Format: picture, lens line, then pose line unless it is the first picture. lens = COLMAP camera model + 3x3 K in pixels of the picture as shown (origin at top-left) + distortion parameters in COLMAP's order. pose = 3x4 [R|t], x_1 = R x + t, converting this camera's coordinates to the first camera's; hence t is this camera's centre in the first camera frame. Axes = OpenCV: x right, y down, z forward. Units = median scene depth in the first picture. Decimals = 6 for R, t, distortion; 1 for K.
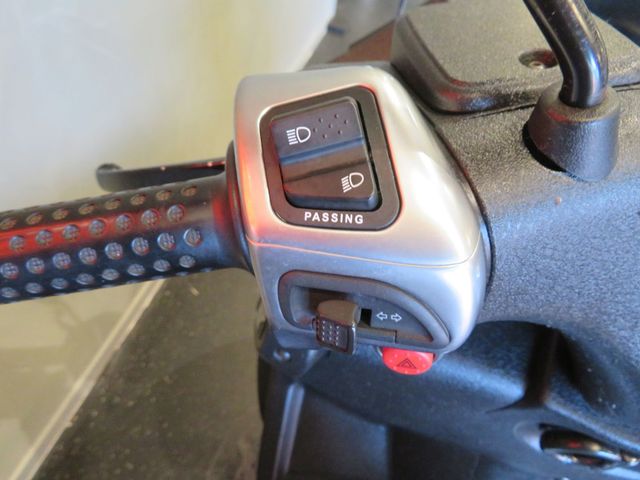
lens RADIAL K [[461.2, 0, 320.0], [0, 461.2, 240.0], [0, 0, 1]] dist [-0.000708, -0.000085]
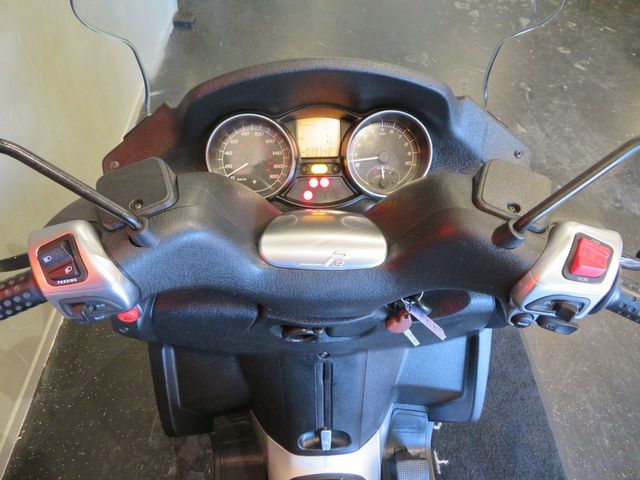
lens RADIAL K [[461.2, 0, 320.0], [0, 461.2, 240.0], [0, 0, 1]] dist [-0.000708, -0.000085]
pose [[0.958374, -0.244264, 0.147836, 1.134990], [0.231789, 0.967949, 0.096688, -0.198087], [-0.166715, -0.058397, 0.984274, -2.083435]]
